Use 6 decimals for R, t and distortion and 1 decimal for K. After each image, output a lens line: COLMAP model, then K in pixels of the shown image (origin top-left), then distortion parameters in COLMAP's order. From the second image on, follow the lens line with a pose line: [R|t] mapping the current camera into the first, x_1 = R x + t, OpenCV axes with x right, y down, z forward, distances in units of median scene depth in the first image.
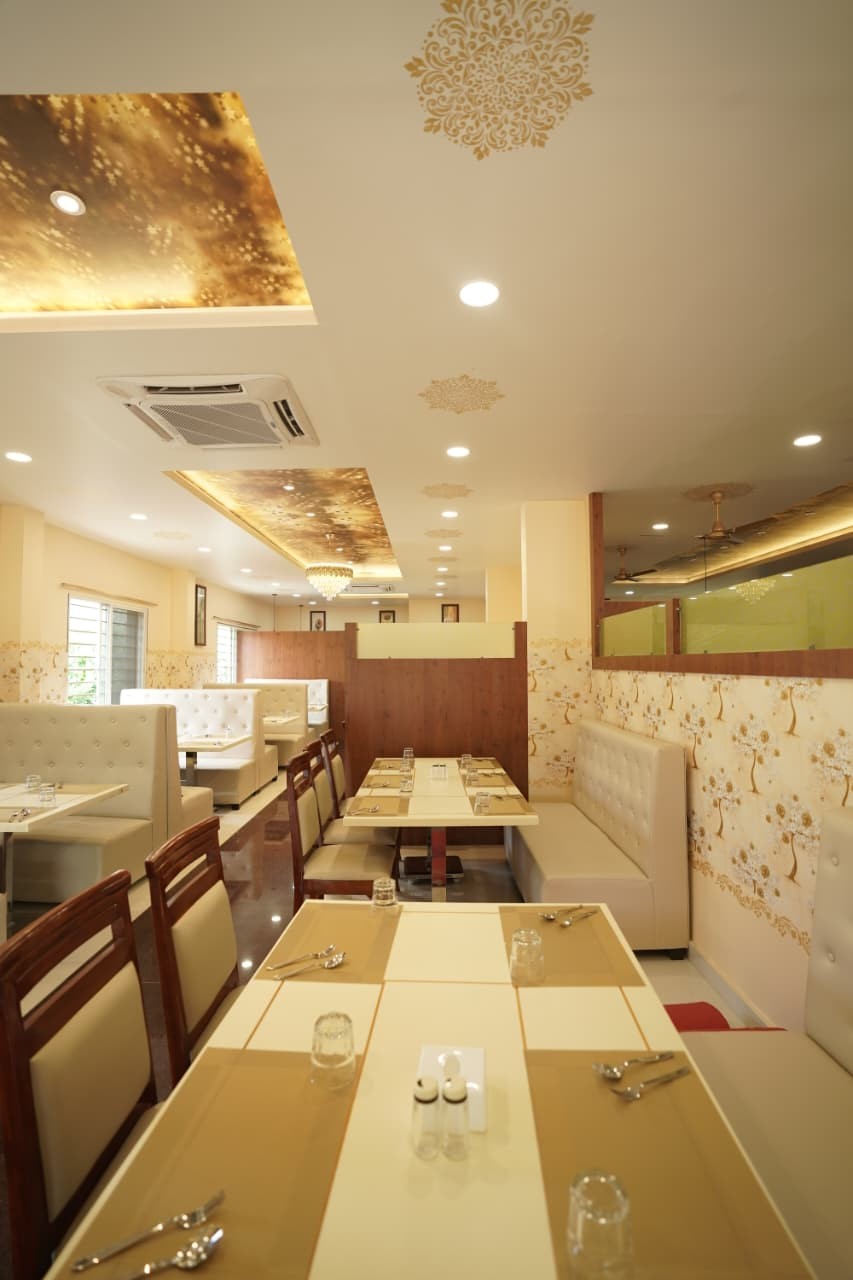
lens RADIAL K [[697.3, 0, 426.5], [0, 697.3, 640.0], [0, 0, 1]] dist [-0.036431, 0.001135]
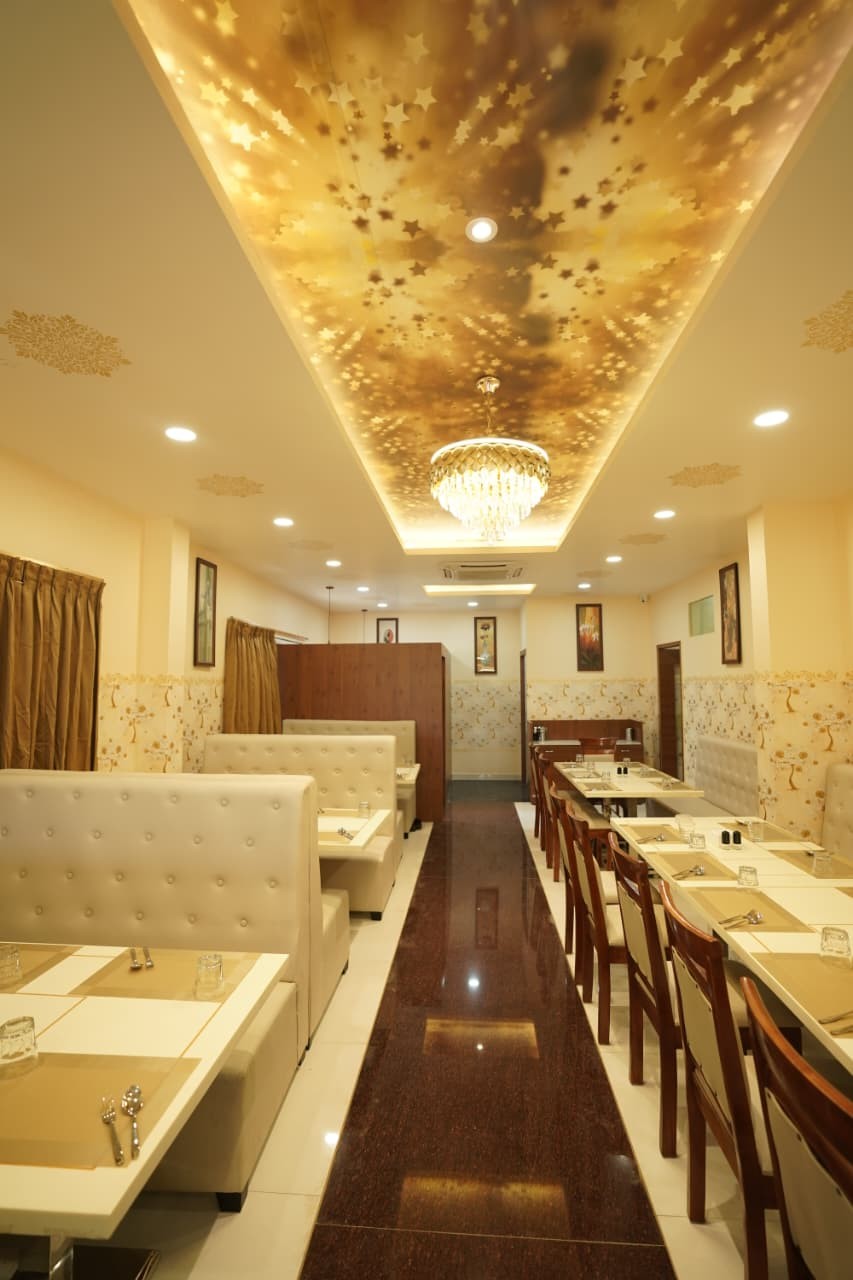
lens RADIAL K [[697.3, 0, 426.5], [0, 697.3, 640.0], [0, 0, 1]] dist [-0.036431, 0.001135]
pose [[0.998107, -0.006476, -0.061166, -0.110428], [0.004490, 0.999460, -0.032557, 0.005837], [0.061344, 0.032221, 0.997596, 0.448147]]
